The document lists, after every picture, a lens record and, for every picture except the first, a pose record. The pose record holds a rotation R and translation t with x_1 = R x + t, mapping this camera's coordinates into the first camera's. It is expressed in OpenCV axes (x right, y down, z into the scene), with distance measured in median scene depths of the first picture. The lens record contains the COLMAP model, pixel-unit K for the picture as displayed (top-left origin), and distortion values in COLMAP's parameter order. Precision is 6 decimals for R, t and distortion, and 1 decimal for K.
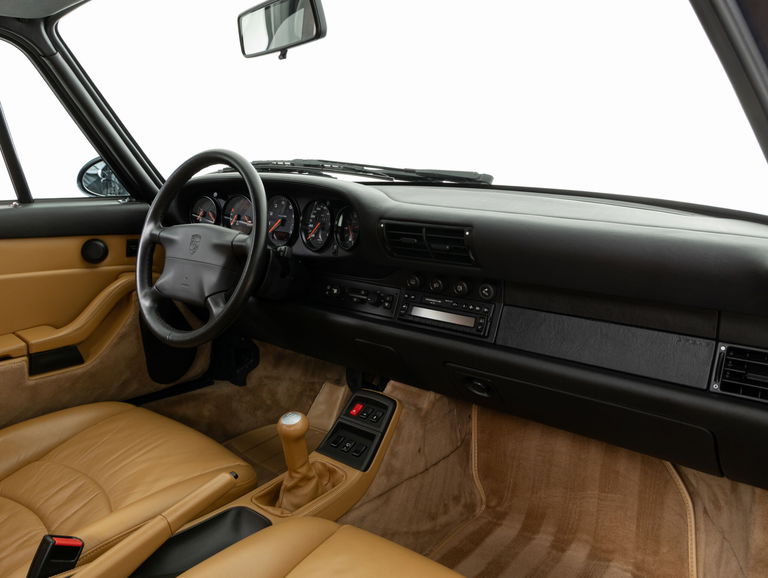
lens RADIAL K [[757.2, 0, 384.0], [0, 757.2, 289.0], [0, 0, 1]] dist [0.007218, 0.002944]
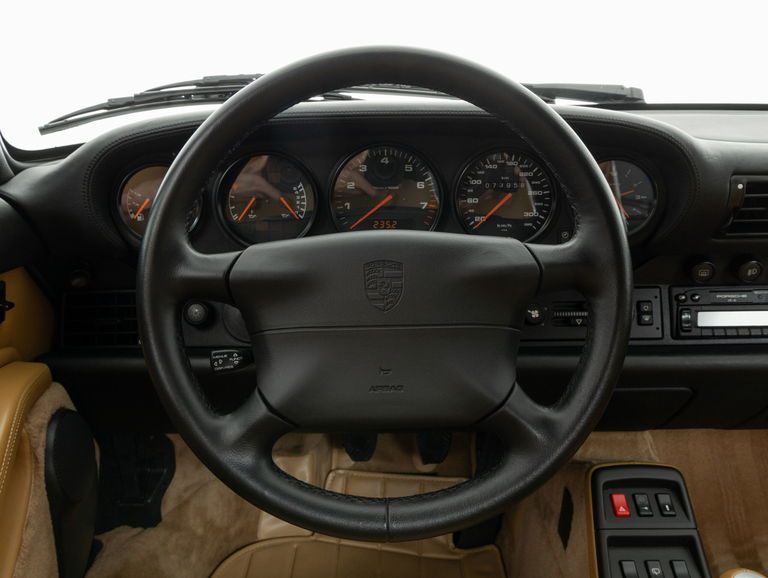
lens RADIAL K [[757.2, 0, 384.0], [0, 757.2, 289.0], [0, 0, 1]] dist [0.007218, 0.002944]
pose [[0.713355, -0.208345, 0.669116, -0.497740], [0.134697, 0.977746, 0.160841, -0.116138], [-0.687736, -0.024609, 0.725544, 0.667755]]
